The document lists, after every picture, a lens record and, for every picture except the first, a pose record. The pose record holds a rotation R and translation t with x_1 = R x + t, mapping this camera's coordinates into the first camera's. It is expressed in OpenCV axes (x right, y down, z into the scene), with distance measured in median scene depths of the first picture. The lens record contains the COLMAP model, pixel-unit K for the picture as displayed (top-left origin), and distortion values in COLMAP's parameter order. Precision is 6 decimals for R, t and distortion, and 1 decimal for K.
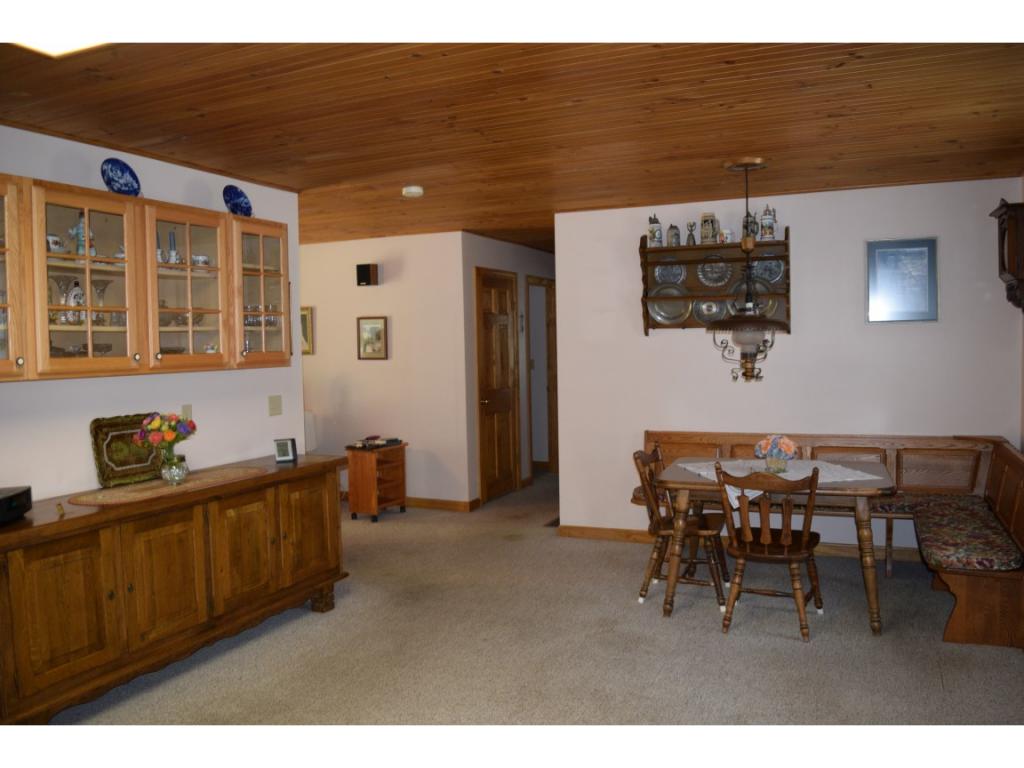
lens RADIAL K [[810.7, 0, 512.0], [0, 810.7, 384.0], [0, 0, 1]] dist [-0.087484, 0.001658]
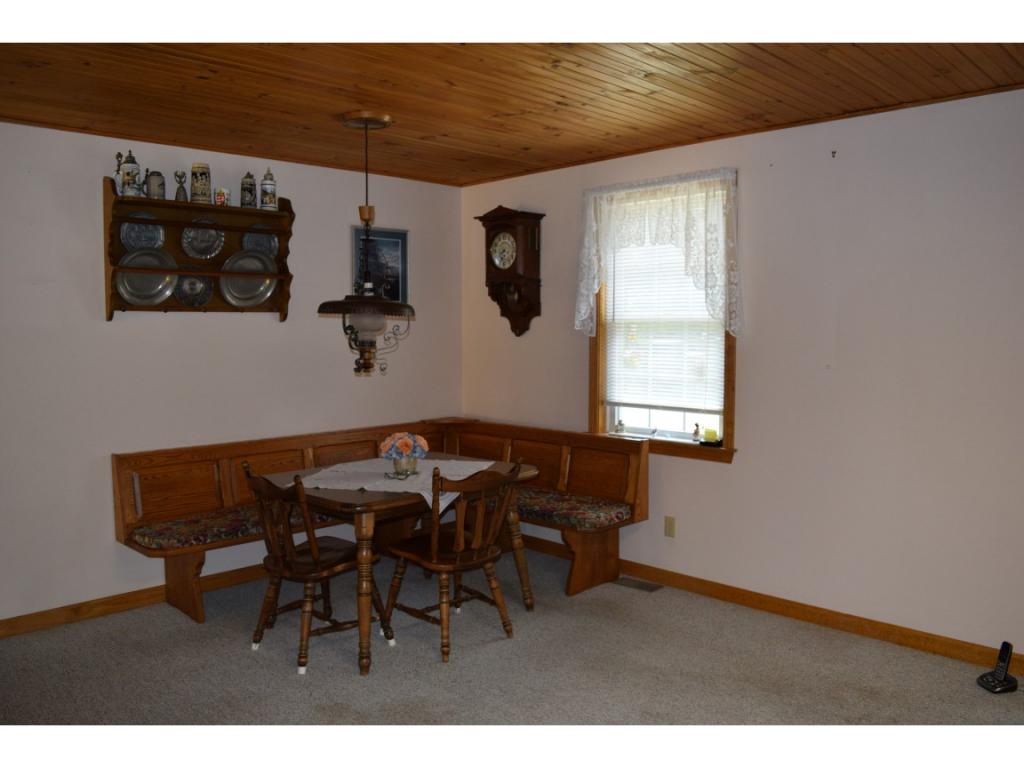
lens RADIAL K [[810.7, 0, 512.0], [0, 810.7, 384.0], [0, 0, 1]] dist [-0.087484, 0.001658]
pose [[0.344214, -0.043198, 0.937897, -0.390666], [0.047614, 0.998459, 0.028513, -0.008510], [-0.937683, 0.034842, 0.345740, 0.475365]]
